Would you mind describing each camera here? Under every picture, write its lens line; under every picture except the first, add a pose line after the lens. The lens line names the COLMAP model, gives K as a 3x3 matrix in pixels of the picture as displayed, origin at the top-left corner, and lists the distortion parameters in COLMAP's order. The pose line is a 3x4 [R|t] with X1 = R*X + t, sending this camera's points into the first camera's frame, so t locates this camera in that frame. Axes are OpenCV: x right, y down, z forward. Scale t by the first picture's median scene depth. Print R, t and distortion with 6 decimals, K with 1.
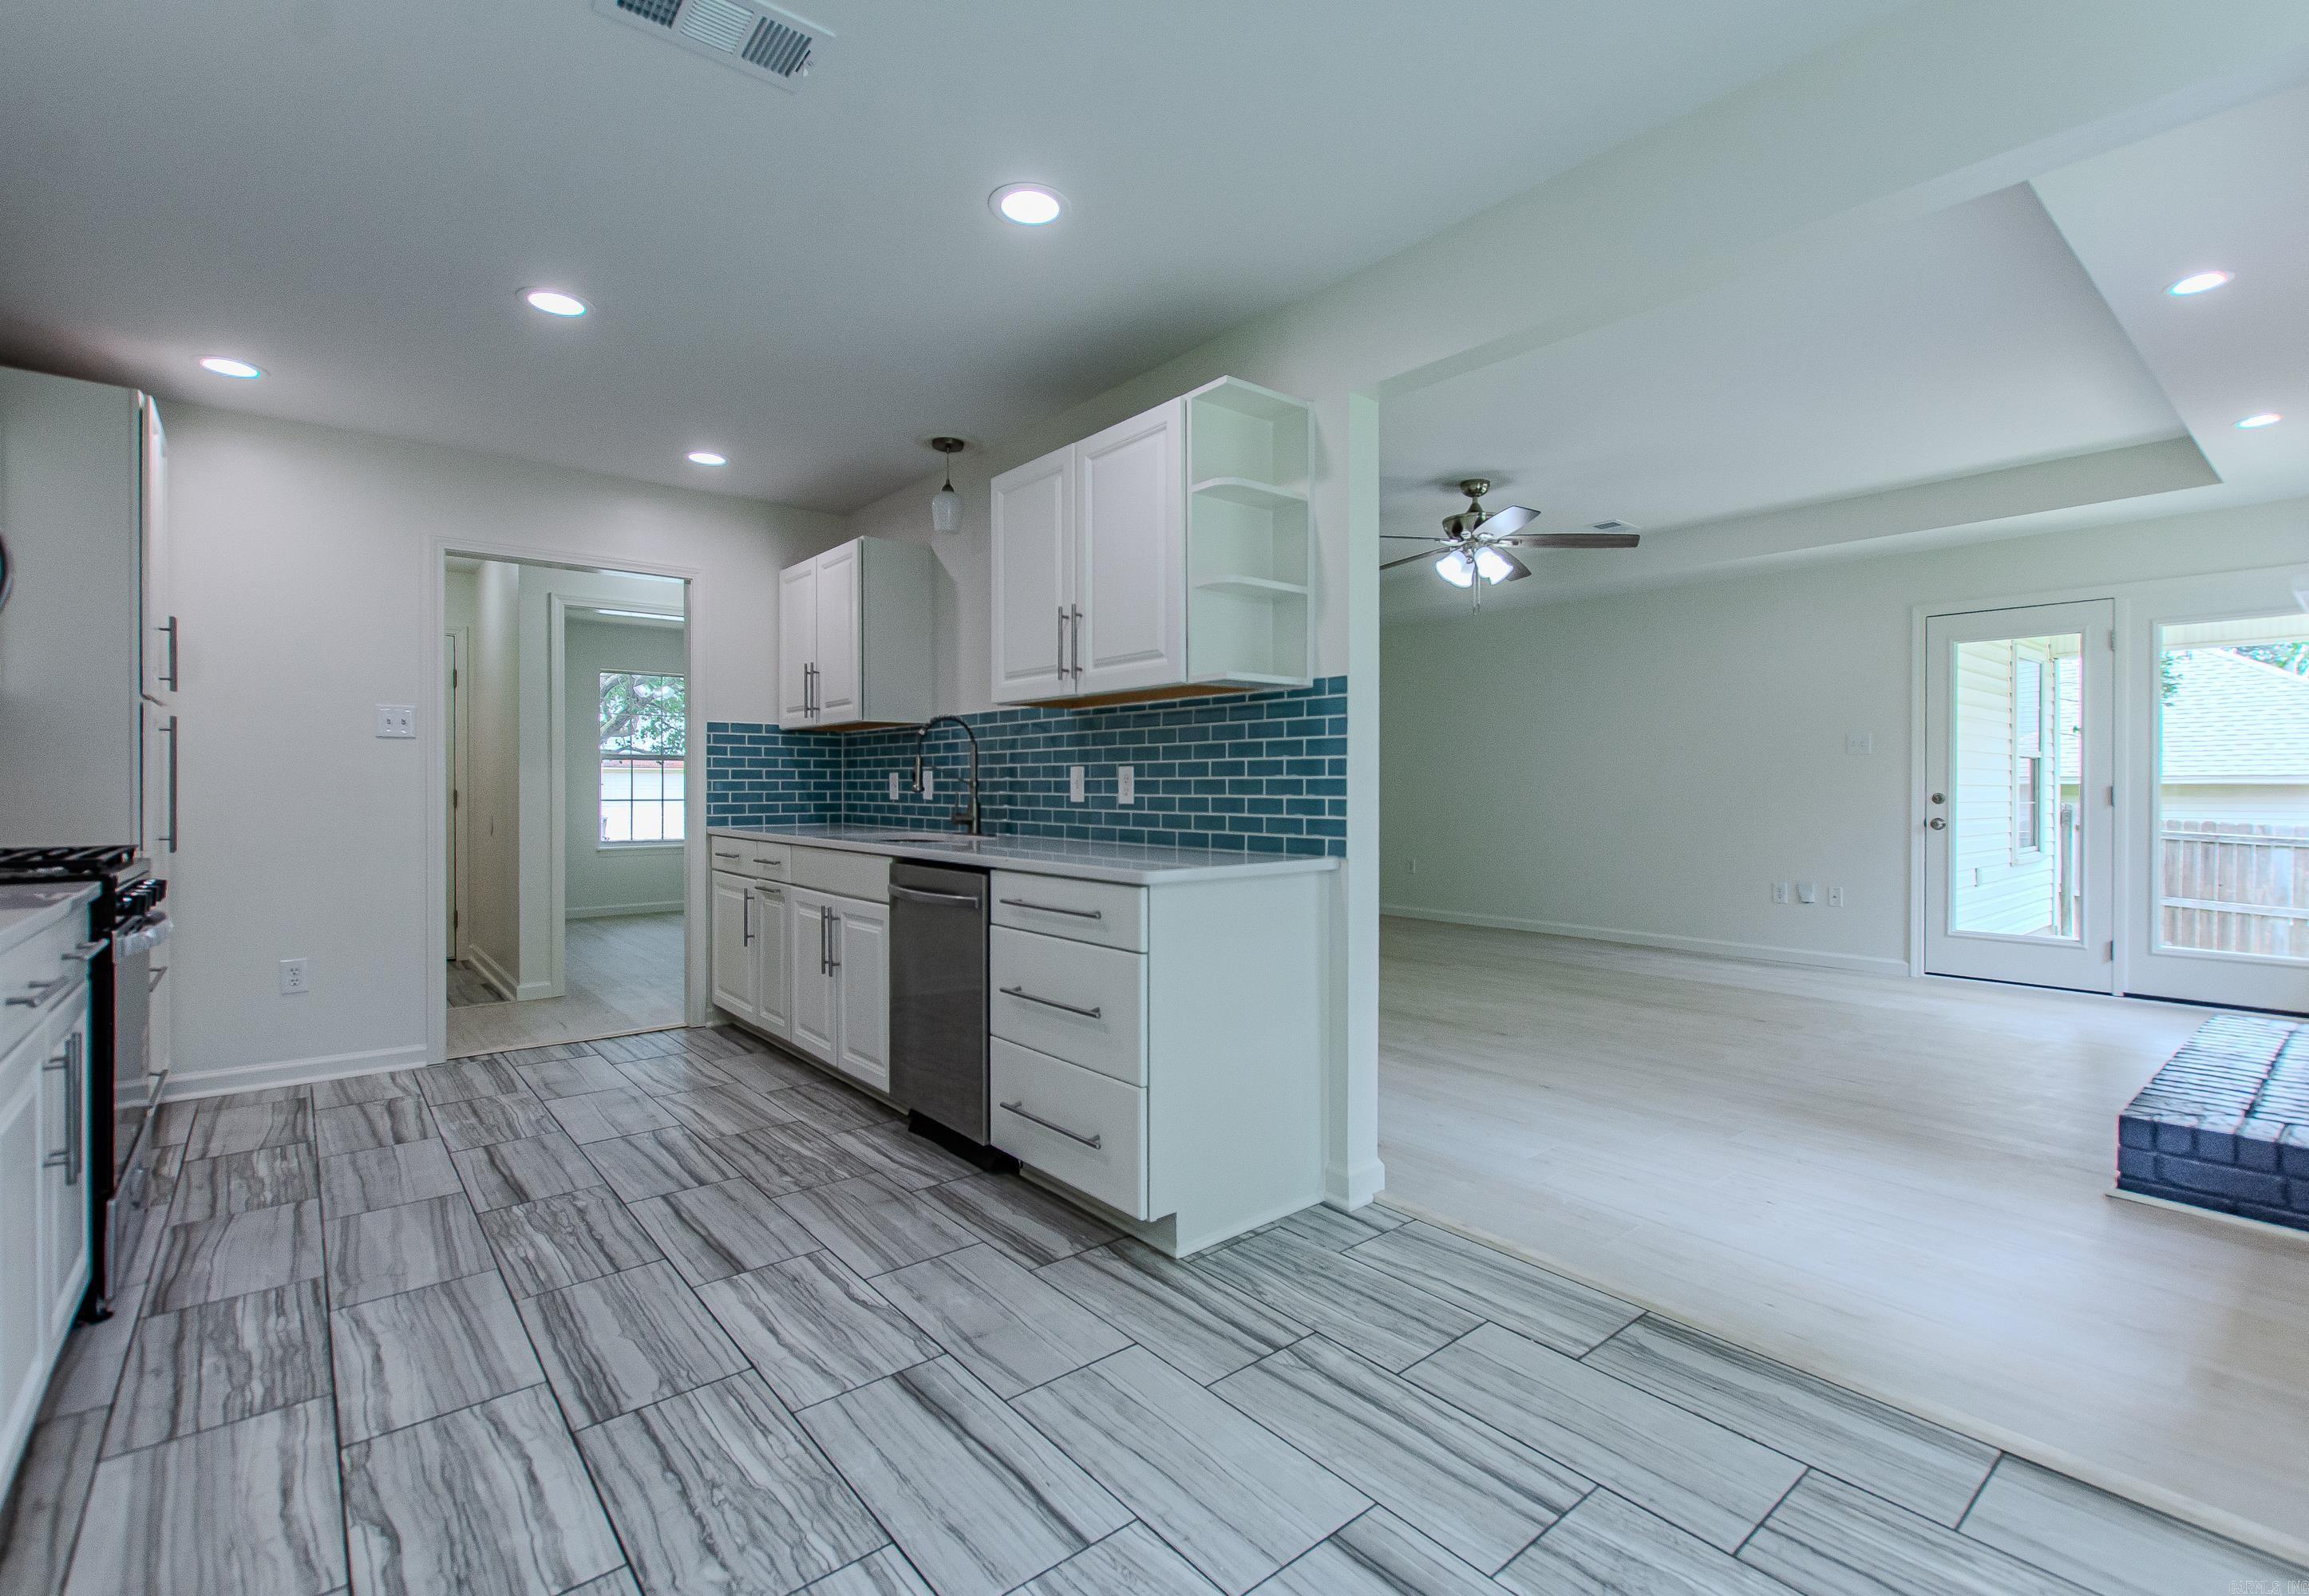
lens RADIAL K [[1080.7, 0, 1209.2], [0, 1080.7, 789.9], [0, 0, 1]] dist [0.000465, -0.001316]
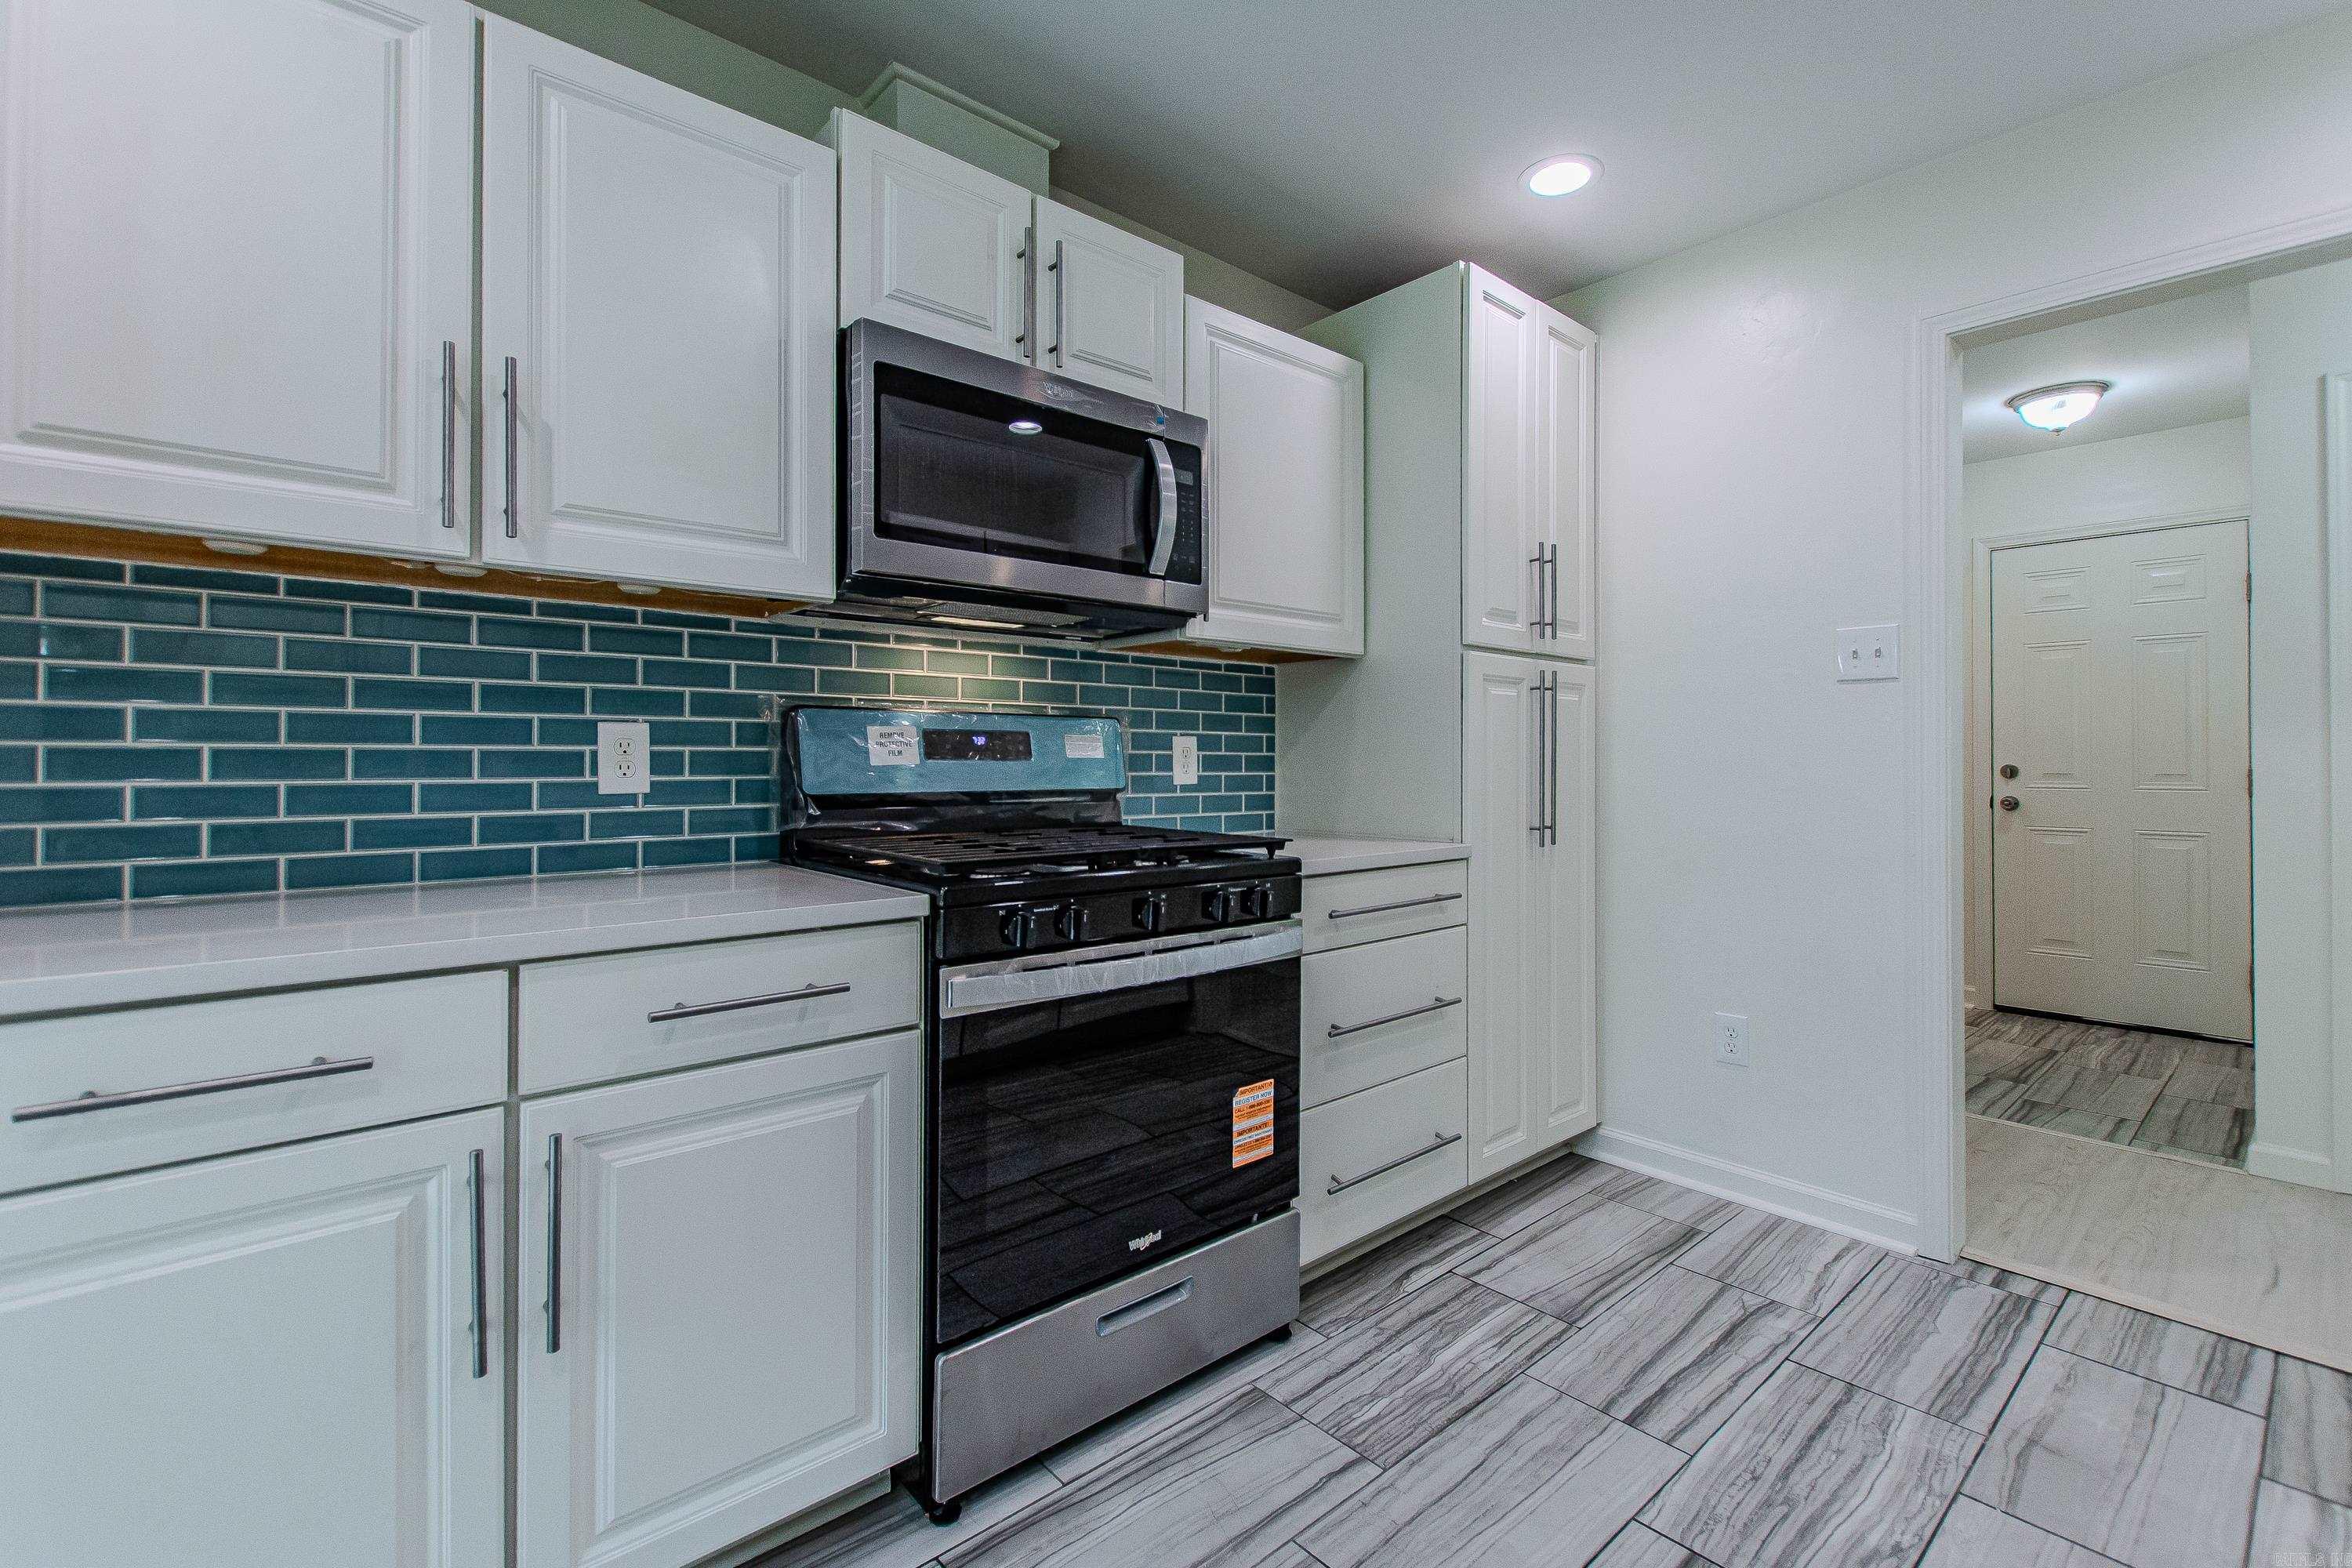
lens RADIAL K [[1026.0, 0, 1199.1], [0, 1026.0, 753.6], [0, 0, 1]] dist [0.003710, -0.004450]
pose [[0.011510, -0.006229, -0.999914, -0.222839], [-0.006108, 0.999962, -0.006299, -0.002257], [0.999915, 0.006180, 0.011472, 0.728507]]
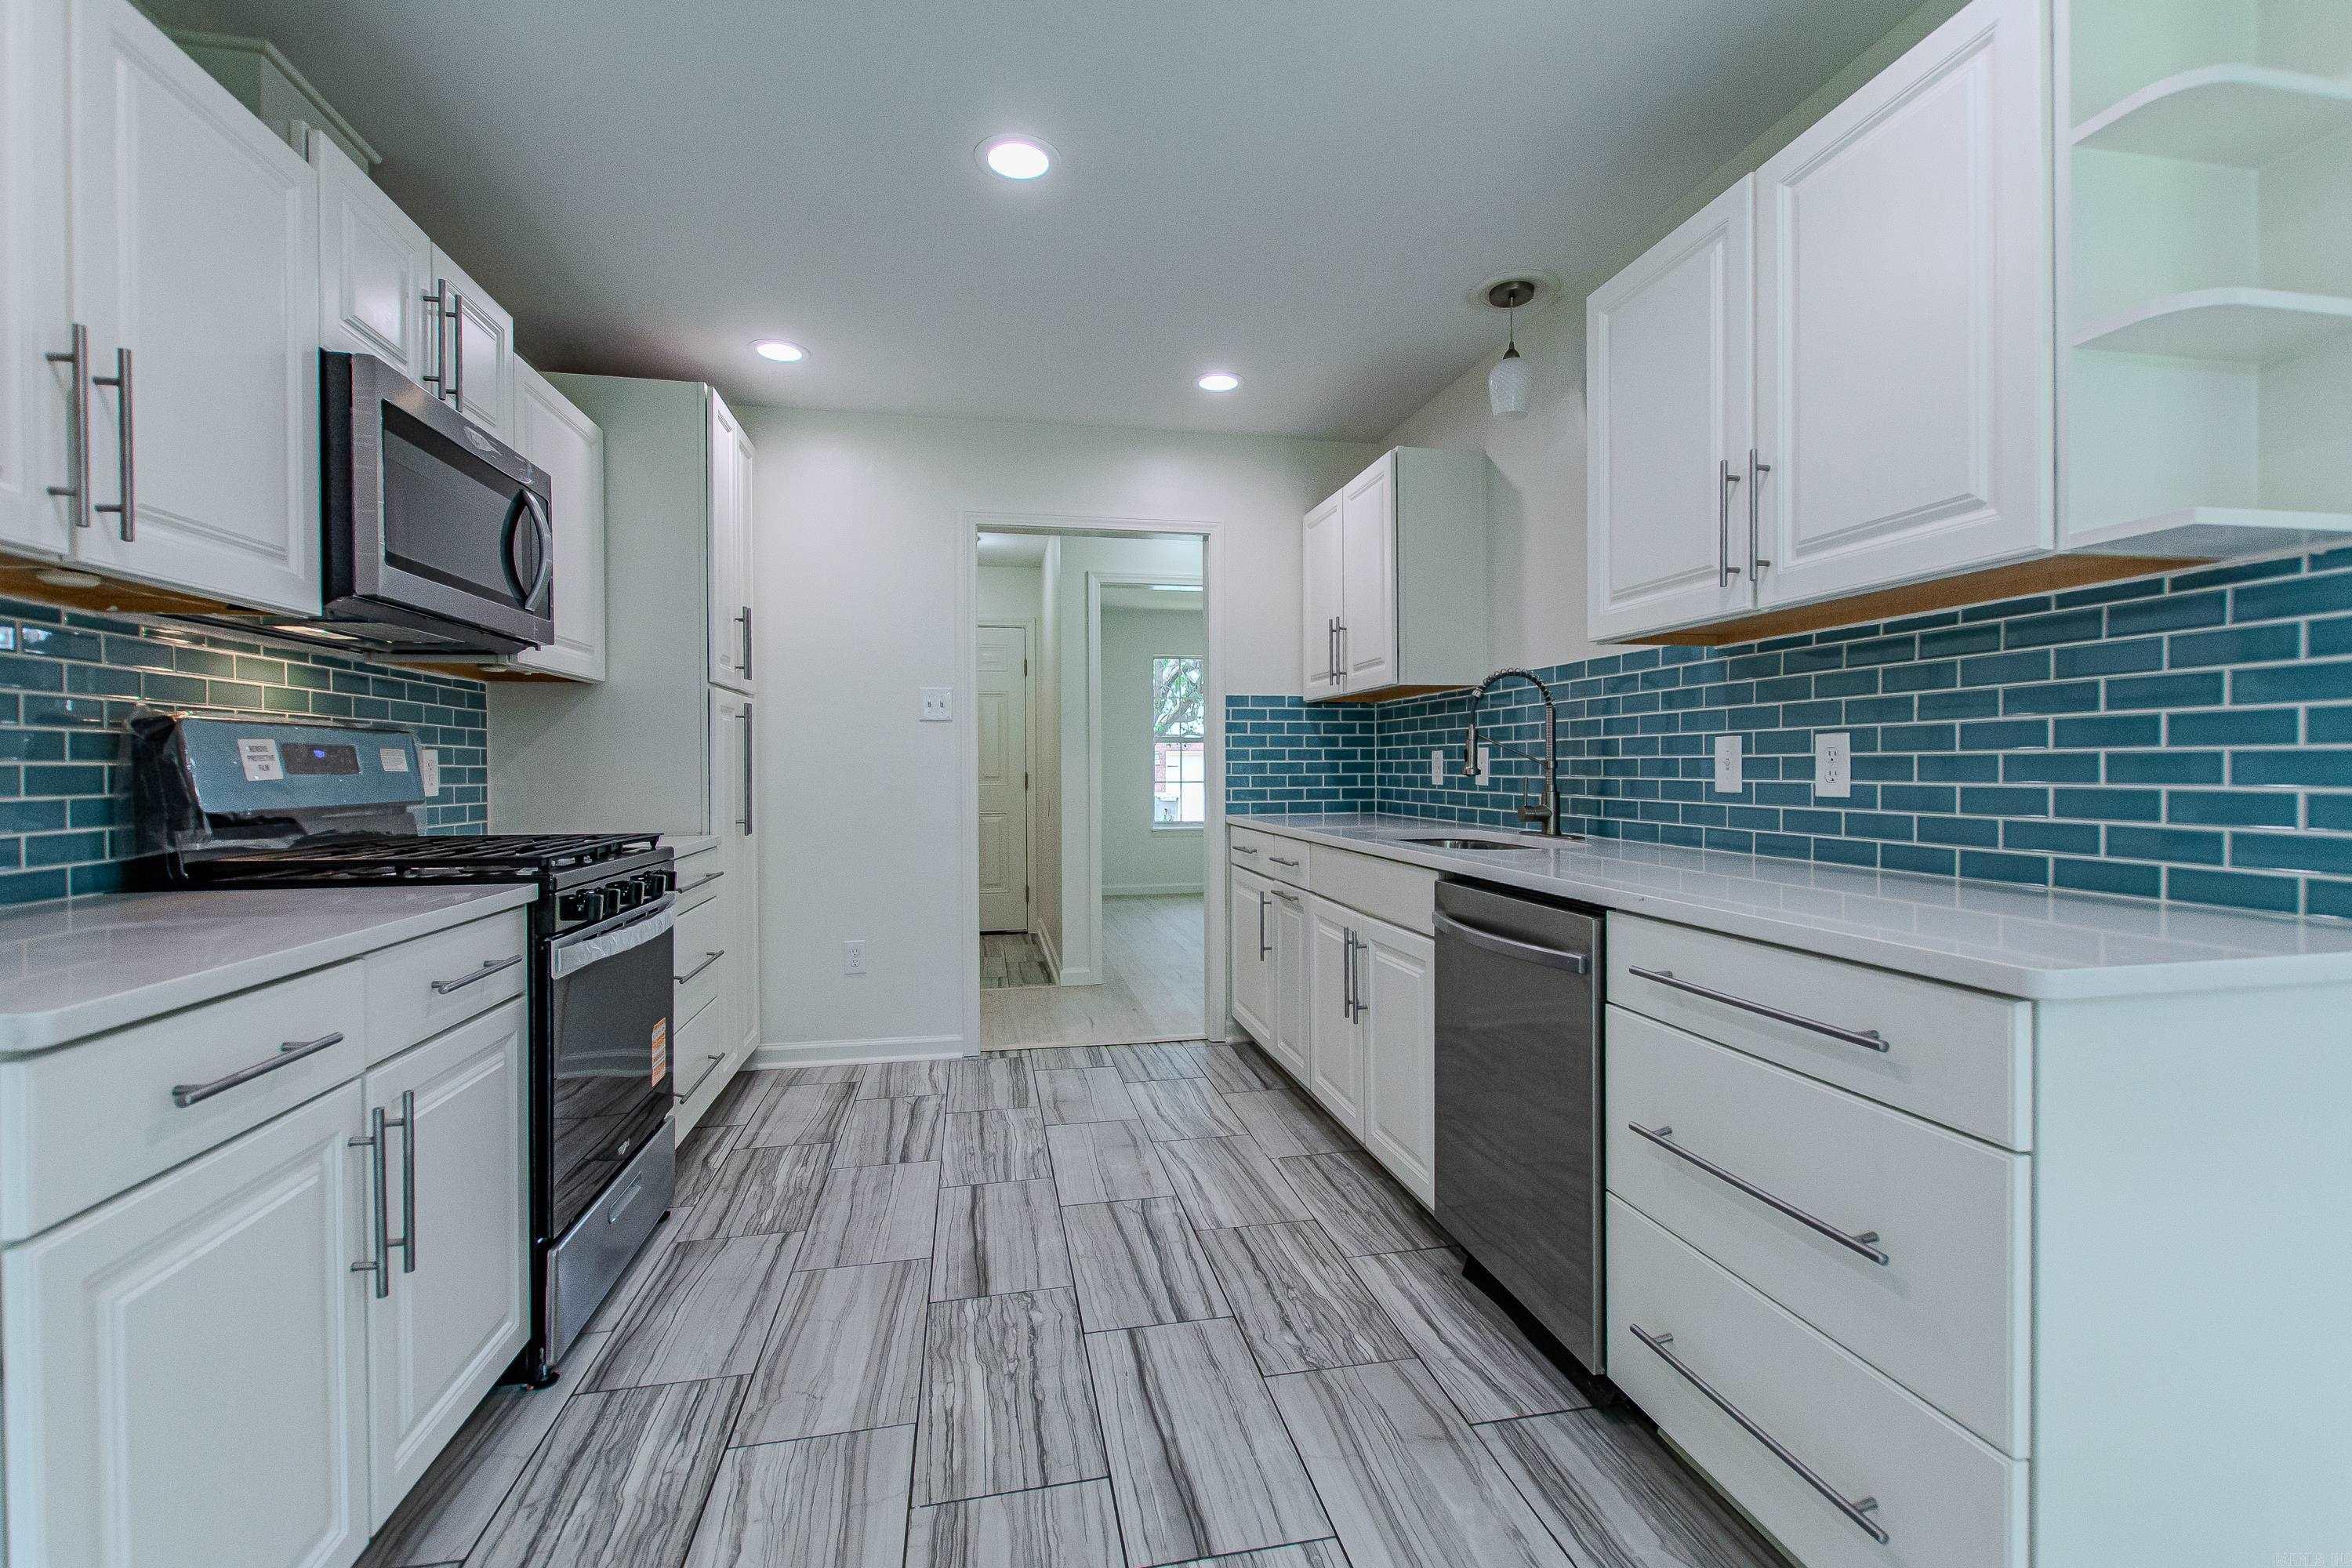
lens RADIAL K [[1051.2, 0, 1178.1], [0, 1051.2, 774.7], [0, 0, 1]] dist [0.001086, 0.000079]
pose [[0.867814, -0.000364, -0.496889, -0.100930], [0.002511, 0.999990, 0.003653, -0.002243], [0.496883, -0.004418, 0.867806, 0.325920]]
